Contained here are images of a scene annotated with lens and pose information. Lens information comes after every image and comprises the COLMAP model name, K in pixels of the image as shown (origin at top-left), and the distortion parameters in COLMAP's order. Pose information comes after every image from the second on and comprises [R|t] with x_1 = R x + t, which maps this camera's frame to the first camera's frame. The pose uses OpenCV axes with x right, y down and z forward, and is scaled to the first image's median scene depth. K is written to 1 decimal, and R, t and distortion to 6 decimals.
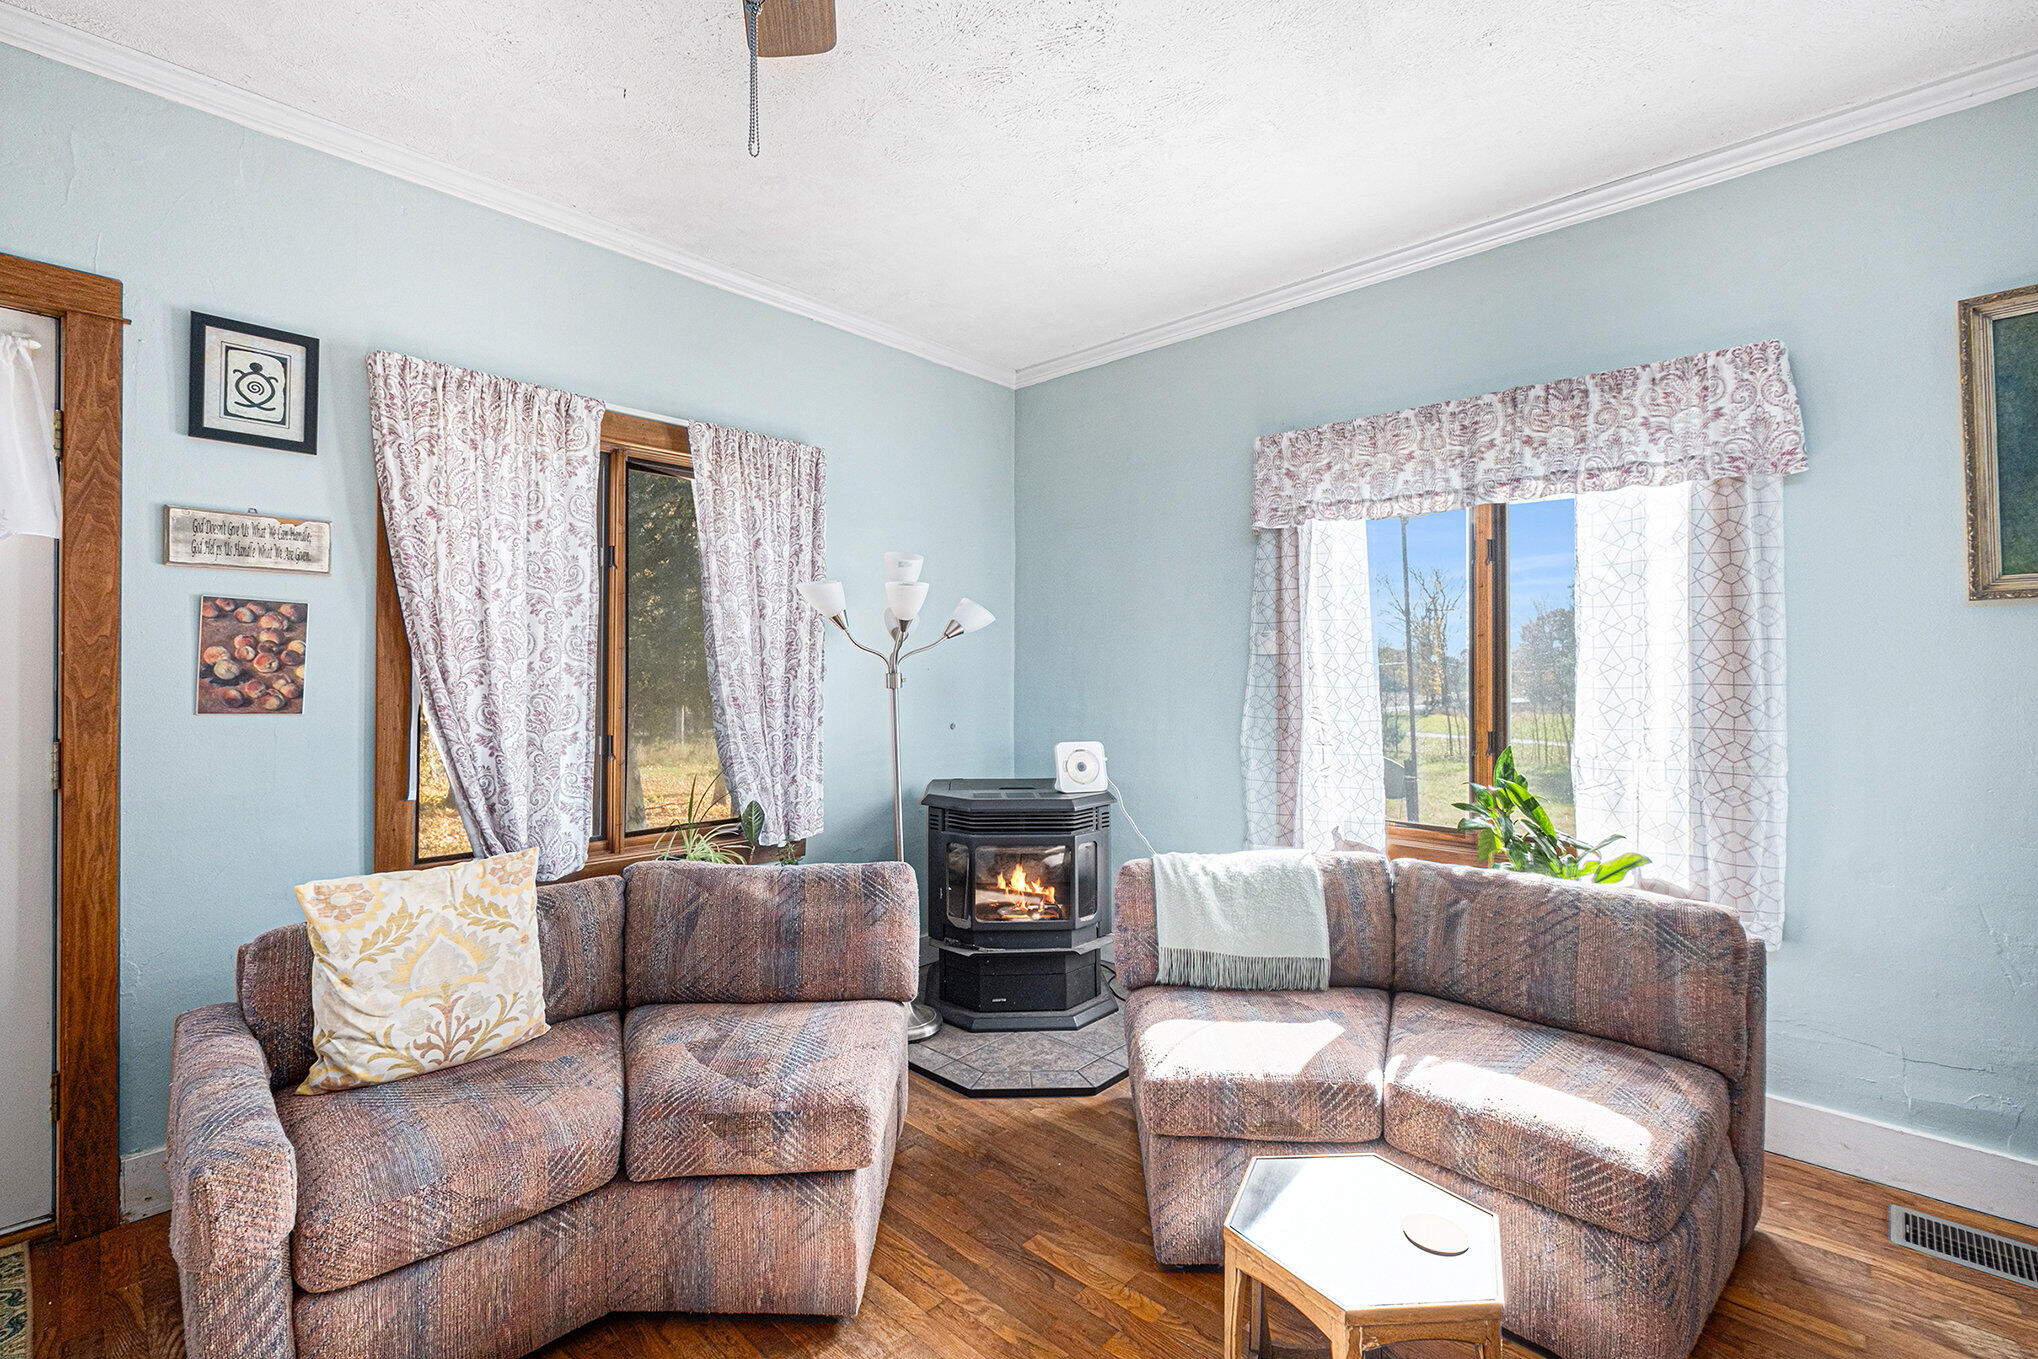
lens RADIAL K [[903.4, 0, 1019.0], [0, 903.4, 679.5], [0, 0, 1]] dist [0.003304, 0.000193]
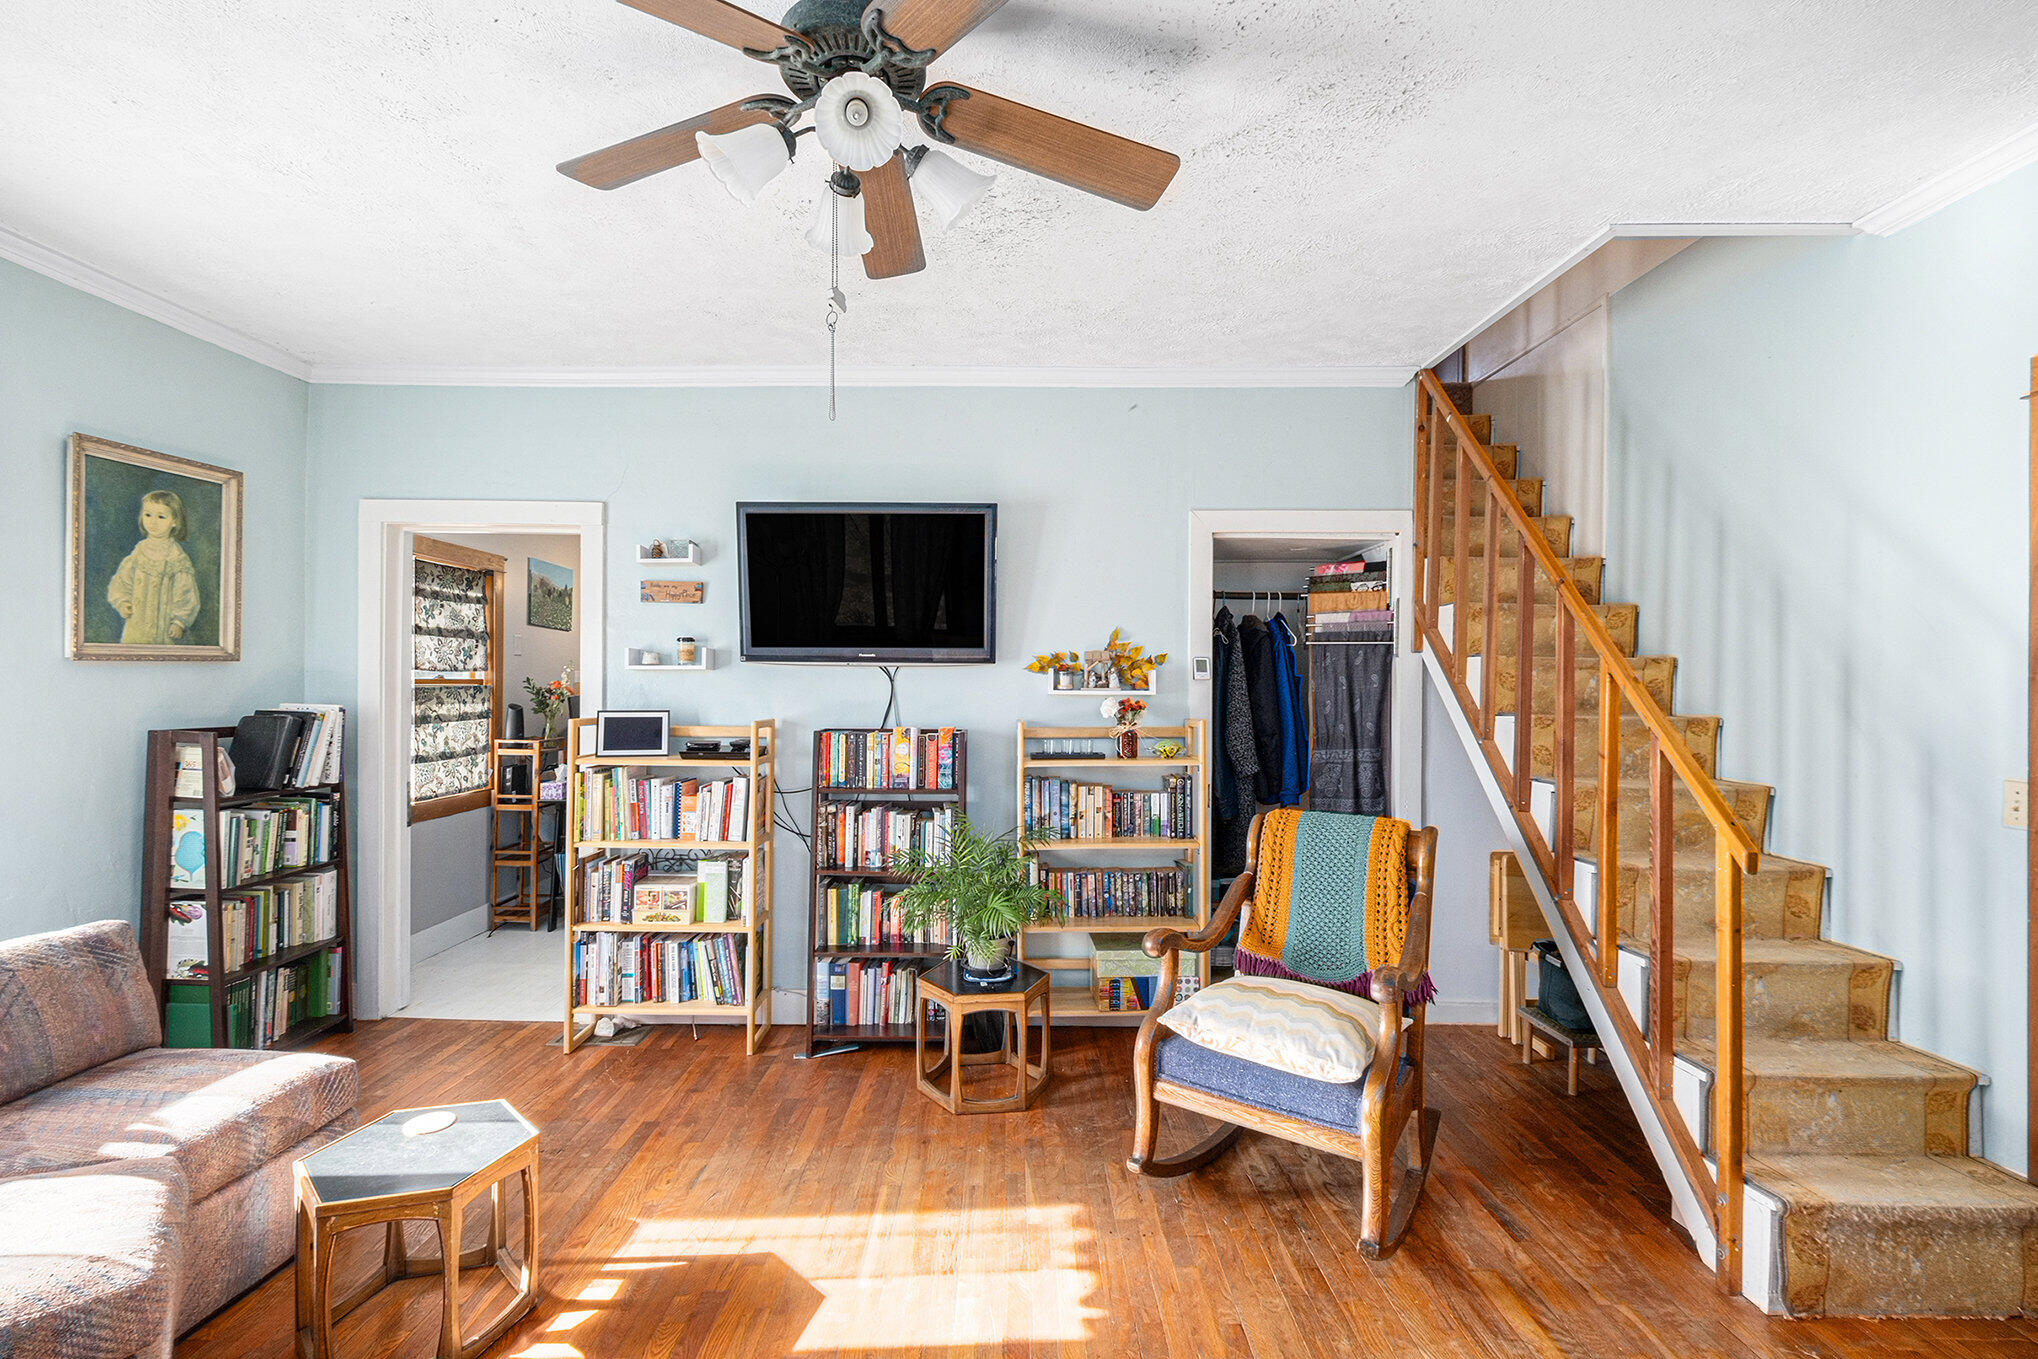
lens RADIAL K [[908.3, 0, 988.0], [0, 908.3, 683.5], [0, 0, 1]] dist [0.010978, -0.000142]
pose [[-0.650065, -0.003345, 0.759871, -0.769029], [0.000063, 0.999990, 0.004455, -0.054968], [-0.759878, 0.002944, -0.650059, 0.796898]]
